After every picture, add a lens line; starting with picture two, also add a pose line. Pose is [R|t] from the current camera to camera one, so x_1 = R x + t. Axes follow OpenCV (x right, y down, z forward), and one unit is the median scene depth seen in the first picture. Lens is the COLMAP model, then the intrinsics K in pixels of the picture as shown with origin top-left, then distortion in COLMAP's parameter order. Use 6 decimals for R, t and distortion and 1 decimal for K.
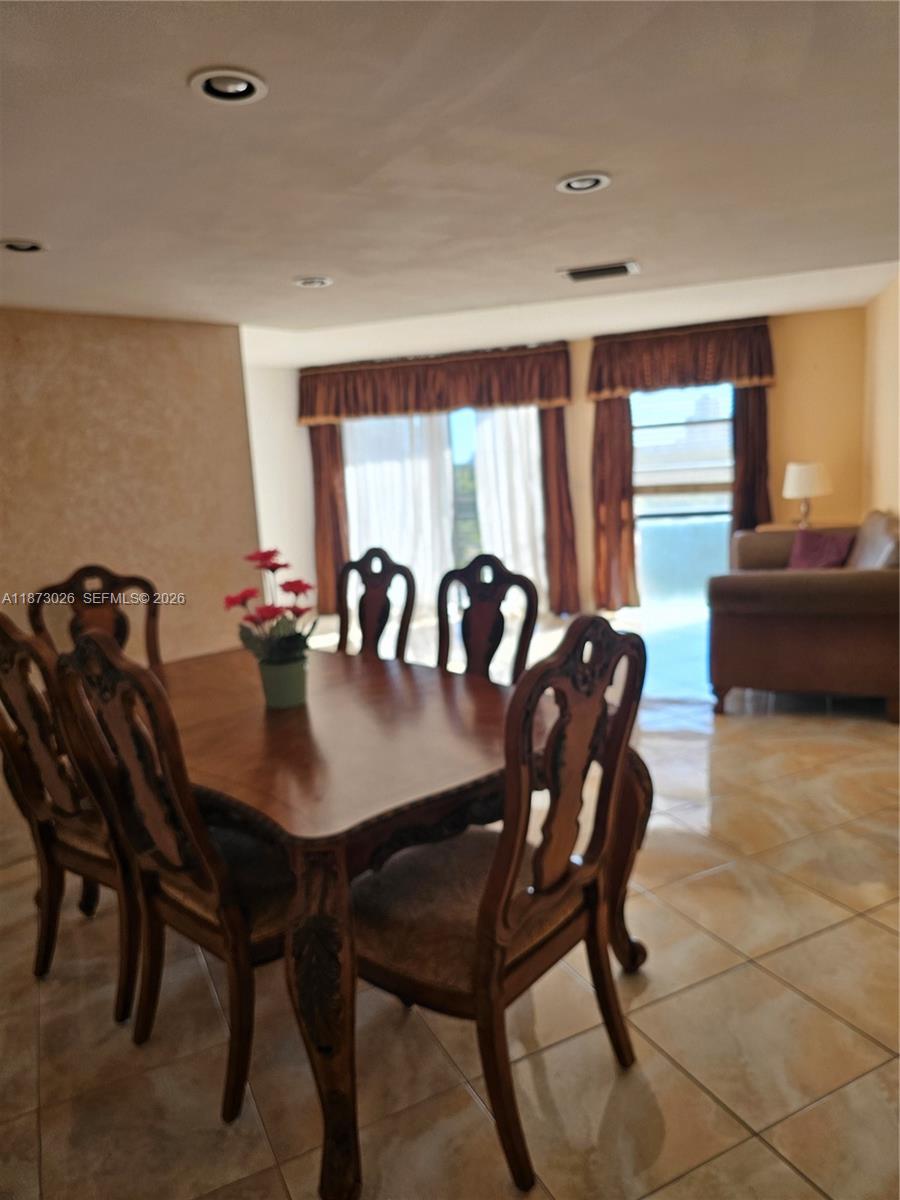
lens RADIAL K [[809.6, 0, 453.0], [0, 809.6, 597.1], [0, 0, 1]] dist [0.070501, -0.060153]
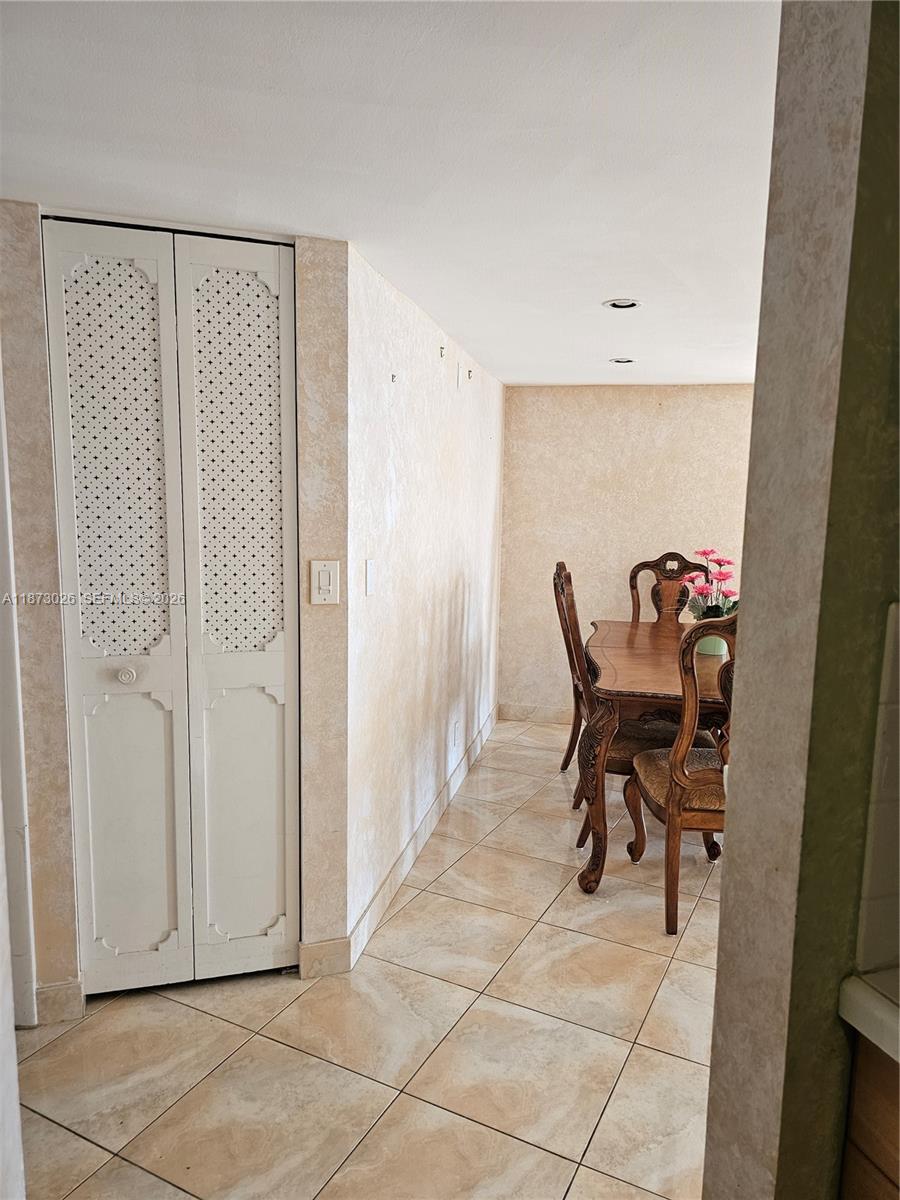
lens RADIAL K [[809.6, 0, 461.8], [0, 809.6, 621.8], [0, 0, 1]] dist [0.070501, -0.060153]
pose [[0.586384, 0.197072, -0.785695, 0.516818], [-0.189764, 0.976383, 0.103275, 0.004547], [0.787492, 0.088538, 0.609933, -0.203160]]
